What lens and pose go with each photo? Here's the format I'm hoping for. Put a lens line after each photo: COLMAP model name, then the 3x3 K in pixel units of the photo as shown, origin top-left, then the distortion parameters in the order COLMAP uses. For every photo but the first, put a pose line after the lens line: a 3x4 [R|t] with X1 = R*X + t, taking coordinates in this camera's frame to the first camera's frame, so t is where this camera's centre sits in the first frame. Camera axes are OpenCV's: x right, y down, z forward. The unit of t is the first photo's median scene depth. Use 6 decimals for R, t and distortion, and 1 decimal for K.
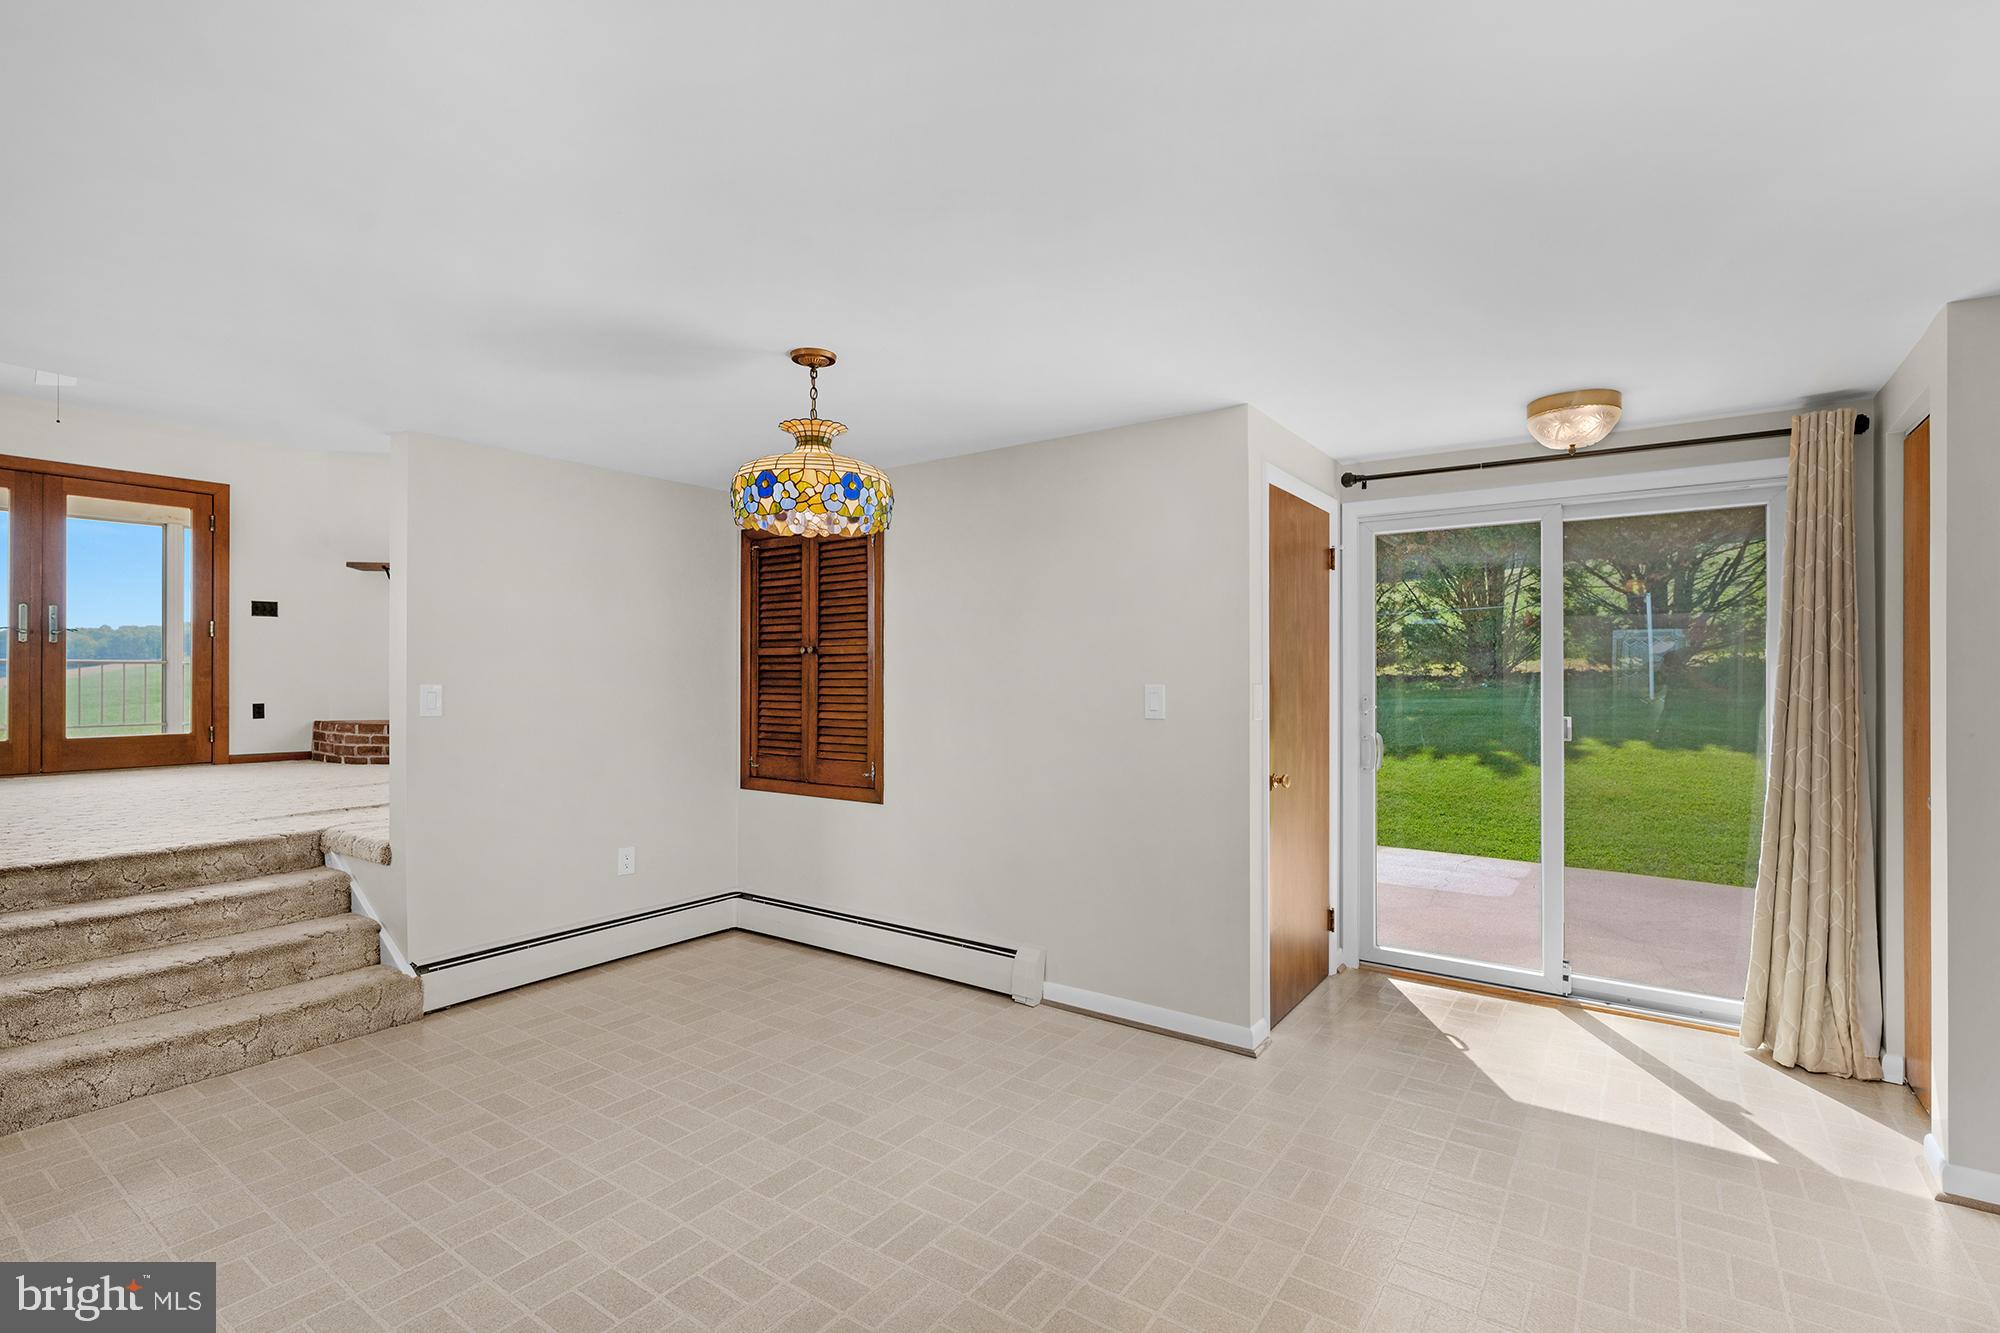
lens RADIAL K [[921.0, 0, 999.6], [0, 921.0, 668.6], [0, 0, 1]] dist [0.000896, -0.000295]
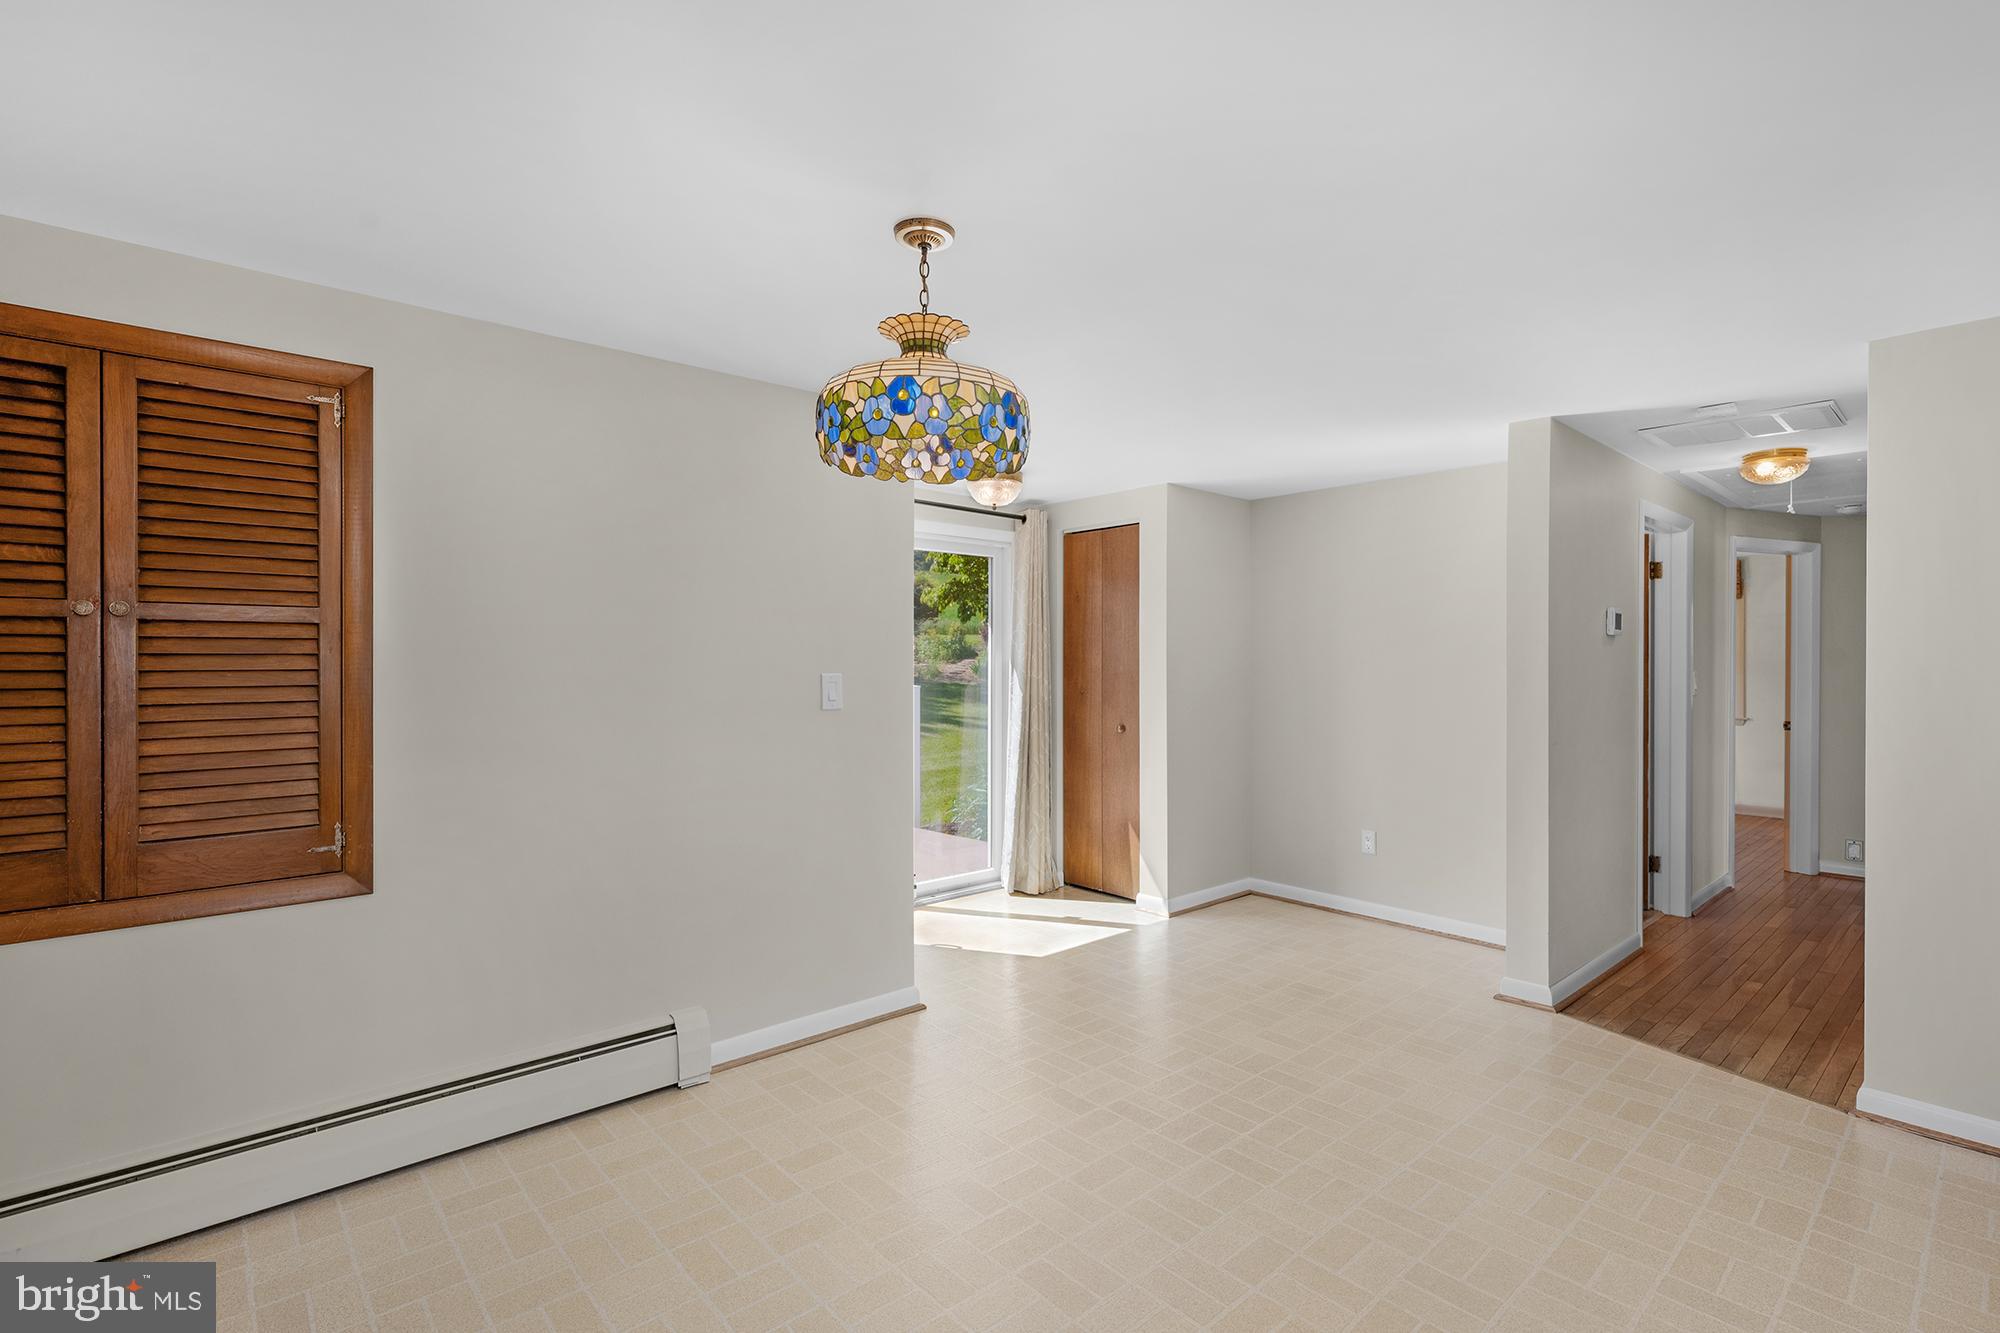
lens RADIAL K [[921.0, 0, 1009.0], [0, 921.0, 651.9], [0, 0, 1]] dist [0.000896, -0.000295]
pose [[0.214561, 0.013041, 0.976624, -0.661162], [-0.008587, 0.999897, -0.011465, 0.003796], [-0.976673, -0.005926, 0.214651, 0.556572]]
